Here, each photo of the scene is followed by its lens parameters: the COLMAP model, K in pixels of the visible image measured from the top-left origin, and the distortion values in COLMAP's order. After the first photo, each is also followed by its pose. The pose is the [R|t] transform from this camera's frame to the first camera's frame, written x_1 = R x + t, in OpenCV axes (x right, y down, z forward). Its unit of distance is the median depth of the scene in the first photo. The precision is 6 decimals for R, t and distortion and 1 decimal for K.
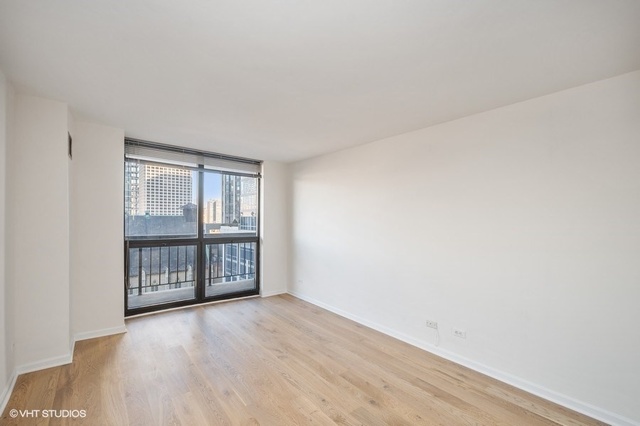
lens RADIAL K [[277.7, 0, 319.0], [0, 277.7, 222.7], [0, 0, 1]] dist [0.000660, 0.000111]
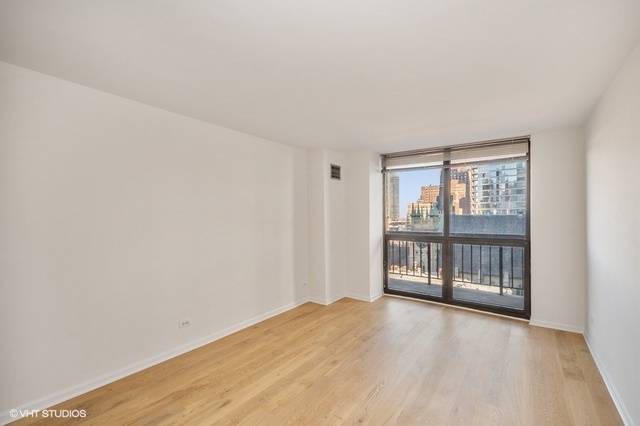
lens RADIAL K [[284.2, 0, 321.1], [0, 284.2, 215.3], [0, 0, 1]] dist [0.001346, 0.000136]
pose [[0.256483, -0.015694, -0.966421, 0.426766], [-0.011943, 0.999740, -0.019405, 0.006742], [0.966475, 0.016519, 0.256229, 0.320277]]
